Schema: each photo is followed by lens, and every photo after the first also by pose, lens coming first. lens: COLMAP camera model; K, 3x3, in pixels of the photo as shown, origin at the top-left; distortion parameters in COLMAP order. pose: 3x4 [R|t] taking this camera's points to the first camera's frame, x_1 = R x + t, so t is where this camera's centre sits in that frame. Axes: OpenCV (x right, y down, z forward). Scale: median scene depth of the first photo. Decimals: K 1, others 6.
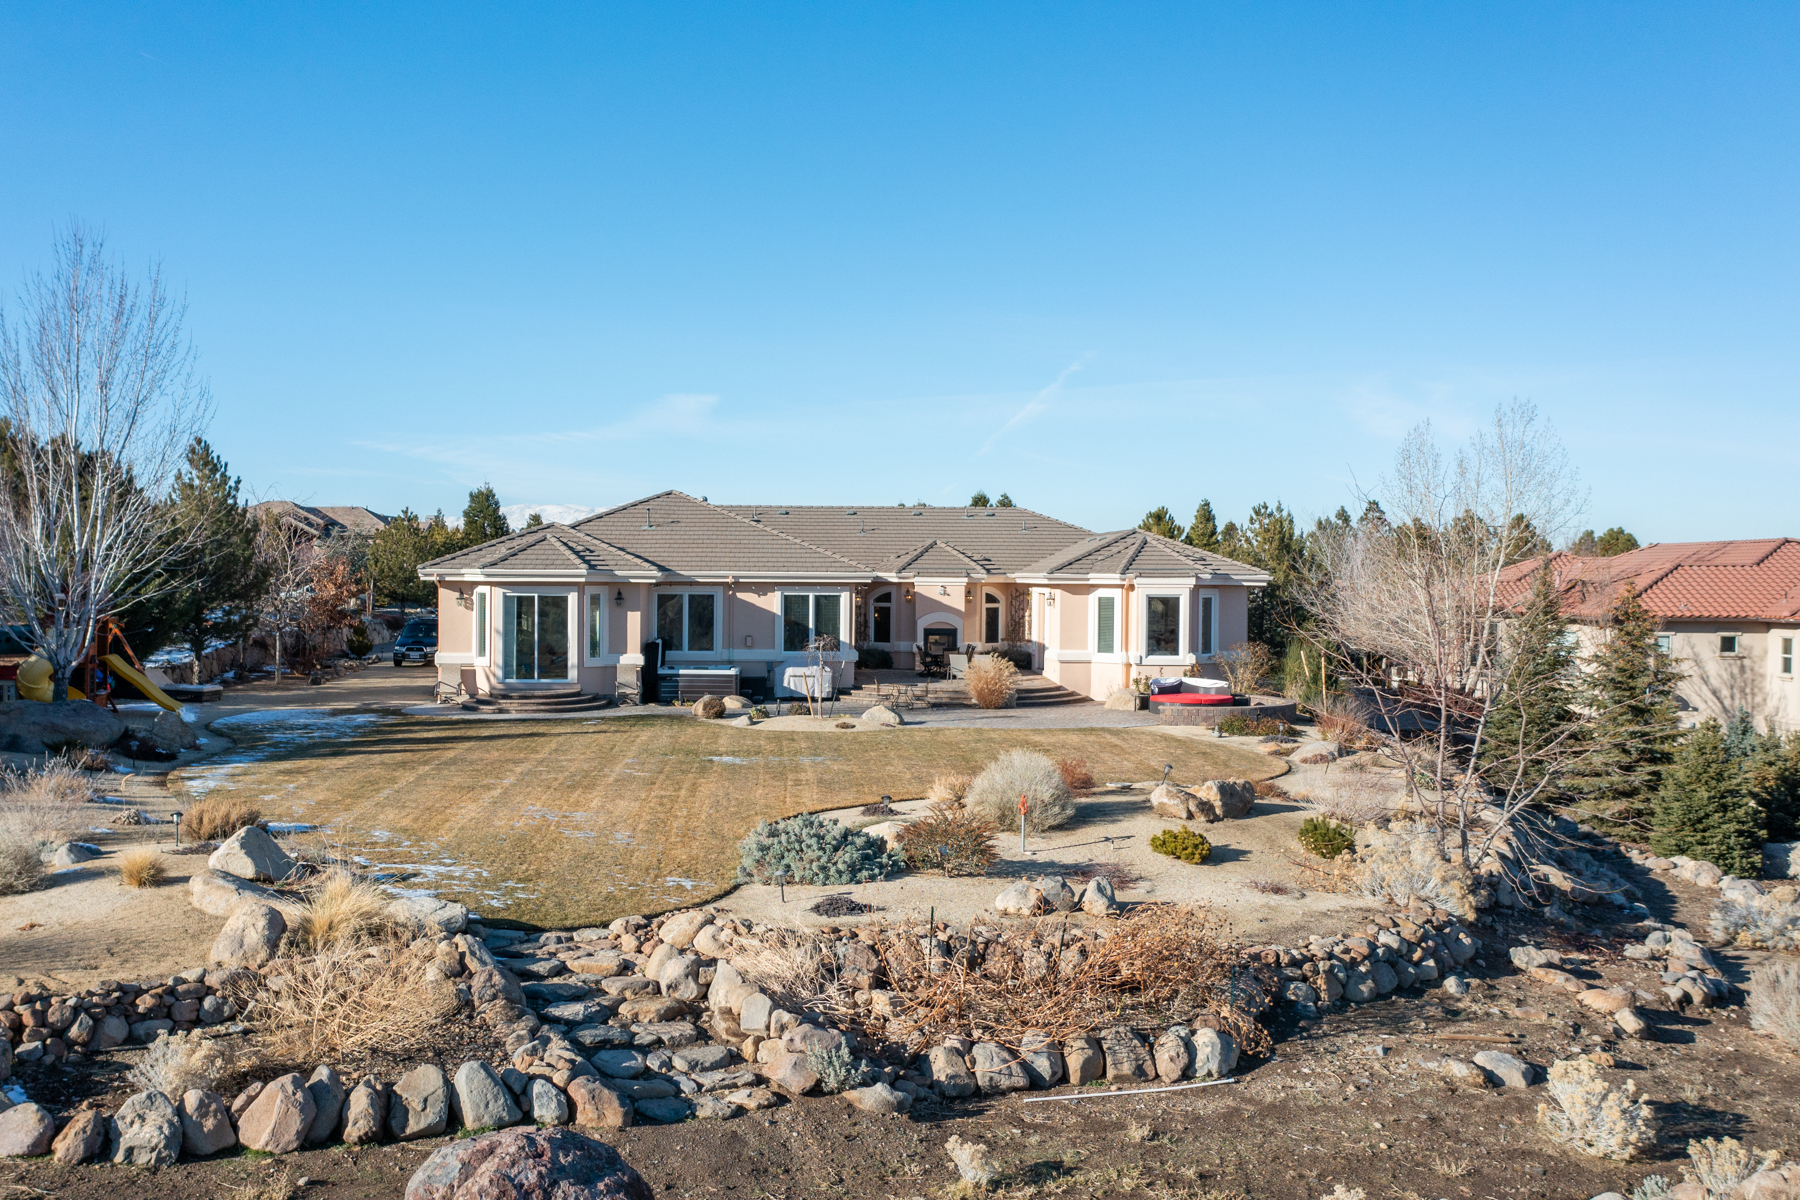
lens RADIAL K [[1807.2, 0, 900.0], [0, 1807.2, 600.0], [0, 0, 1]] dist [-0.011644, -0.015111]
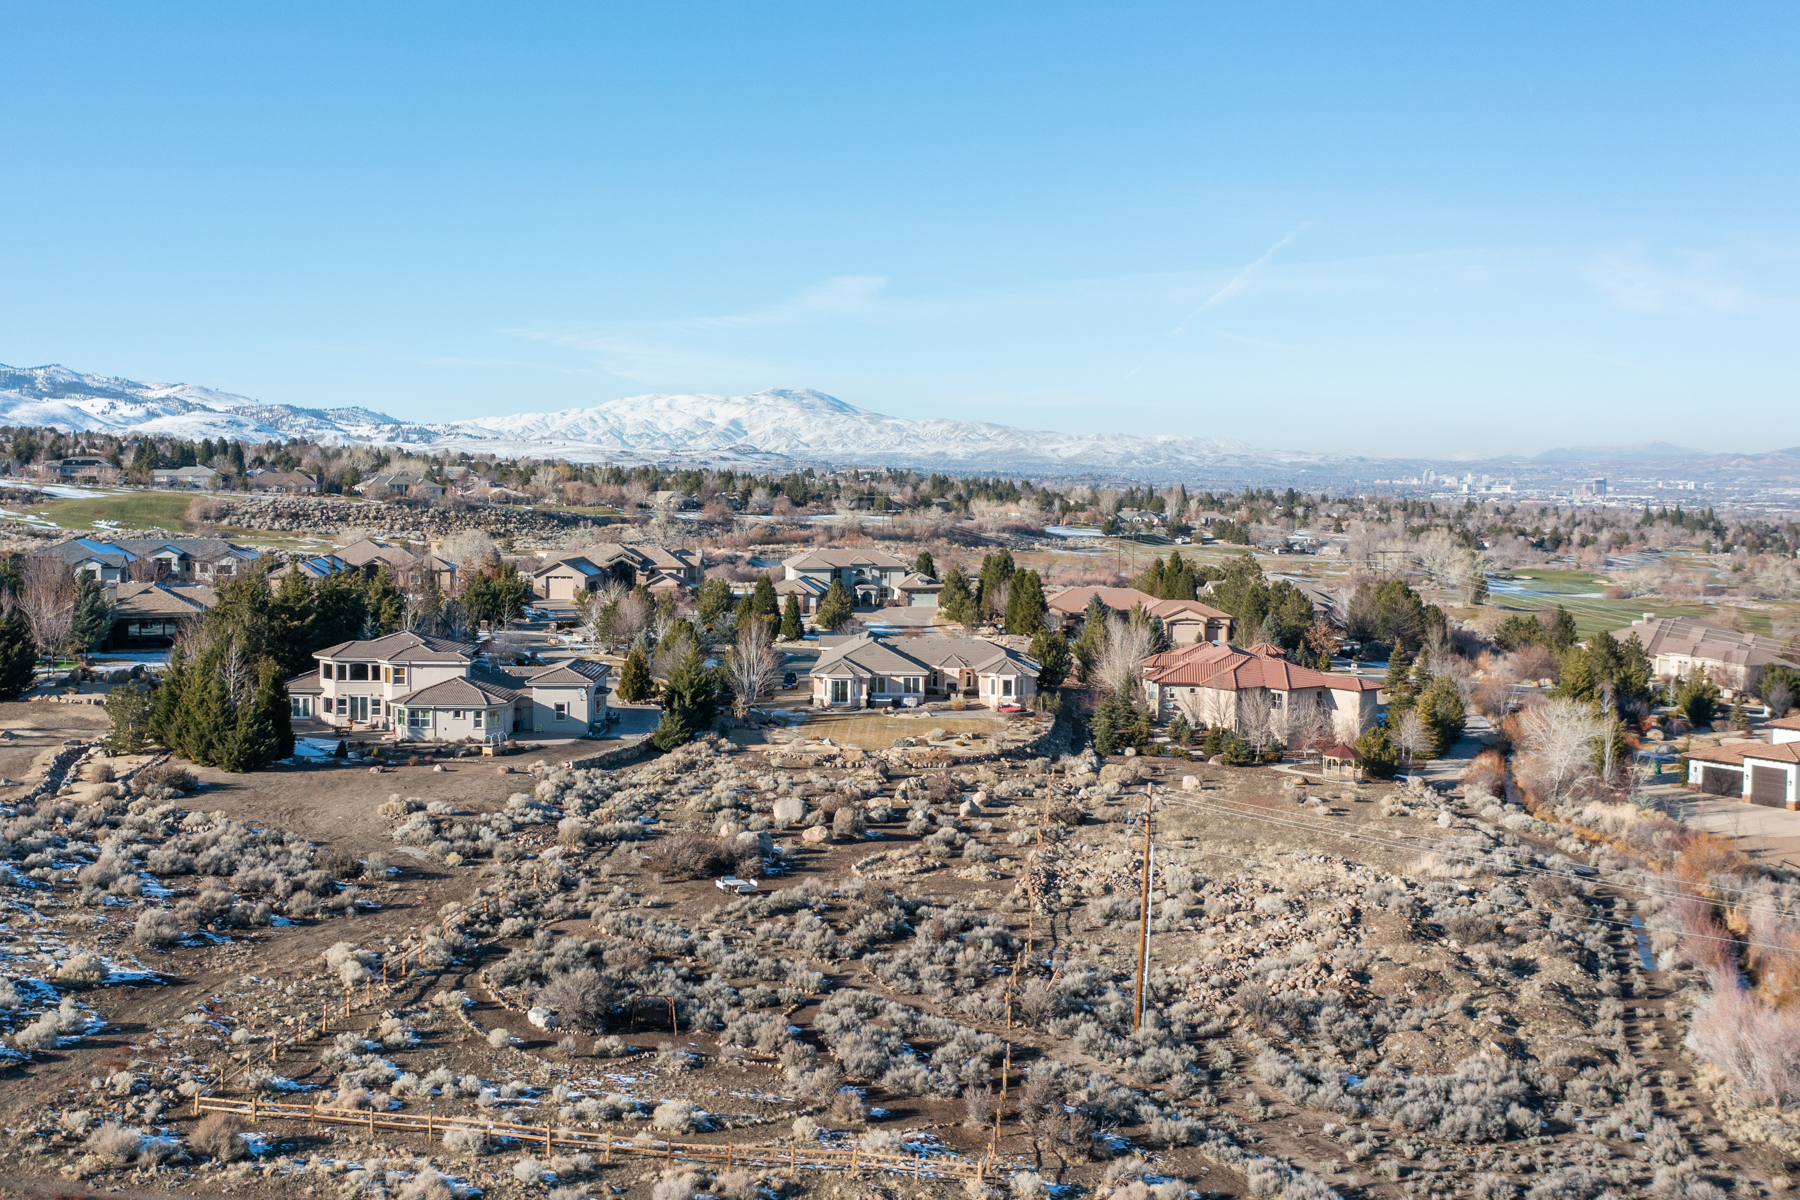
lens RADIAL K [[1807.2, 0, 900.0], [0, 1807.2, 600.0], [0, 0, 1]] dist [-0.011644, -0.015111]
pose [[0.996459, 0.008220, -0.083673, 0.237483], [-0.004828, 0.999161, 0.040658, -0.316482], [0.083938, -0.040110, 0.995663, -2.697268]]
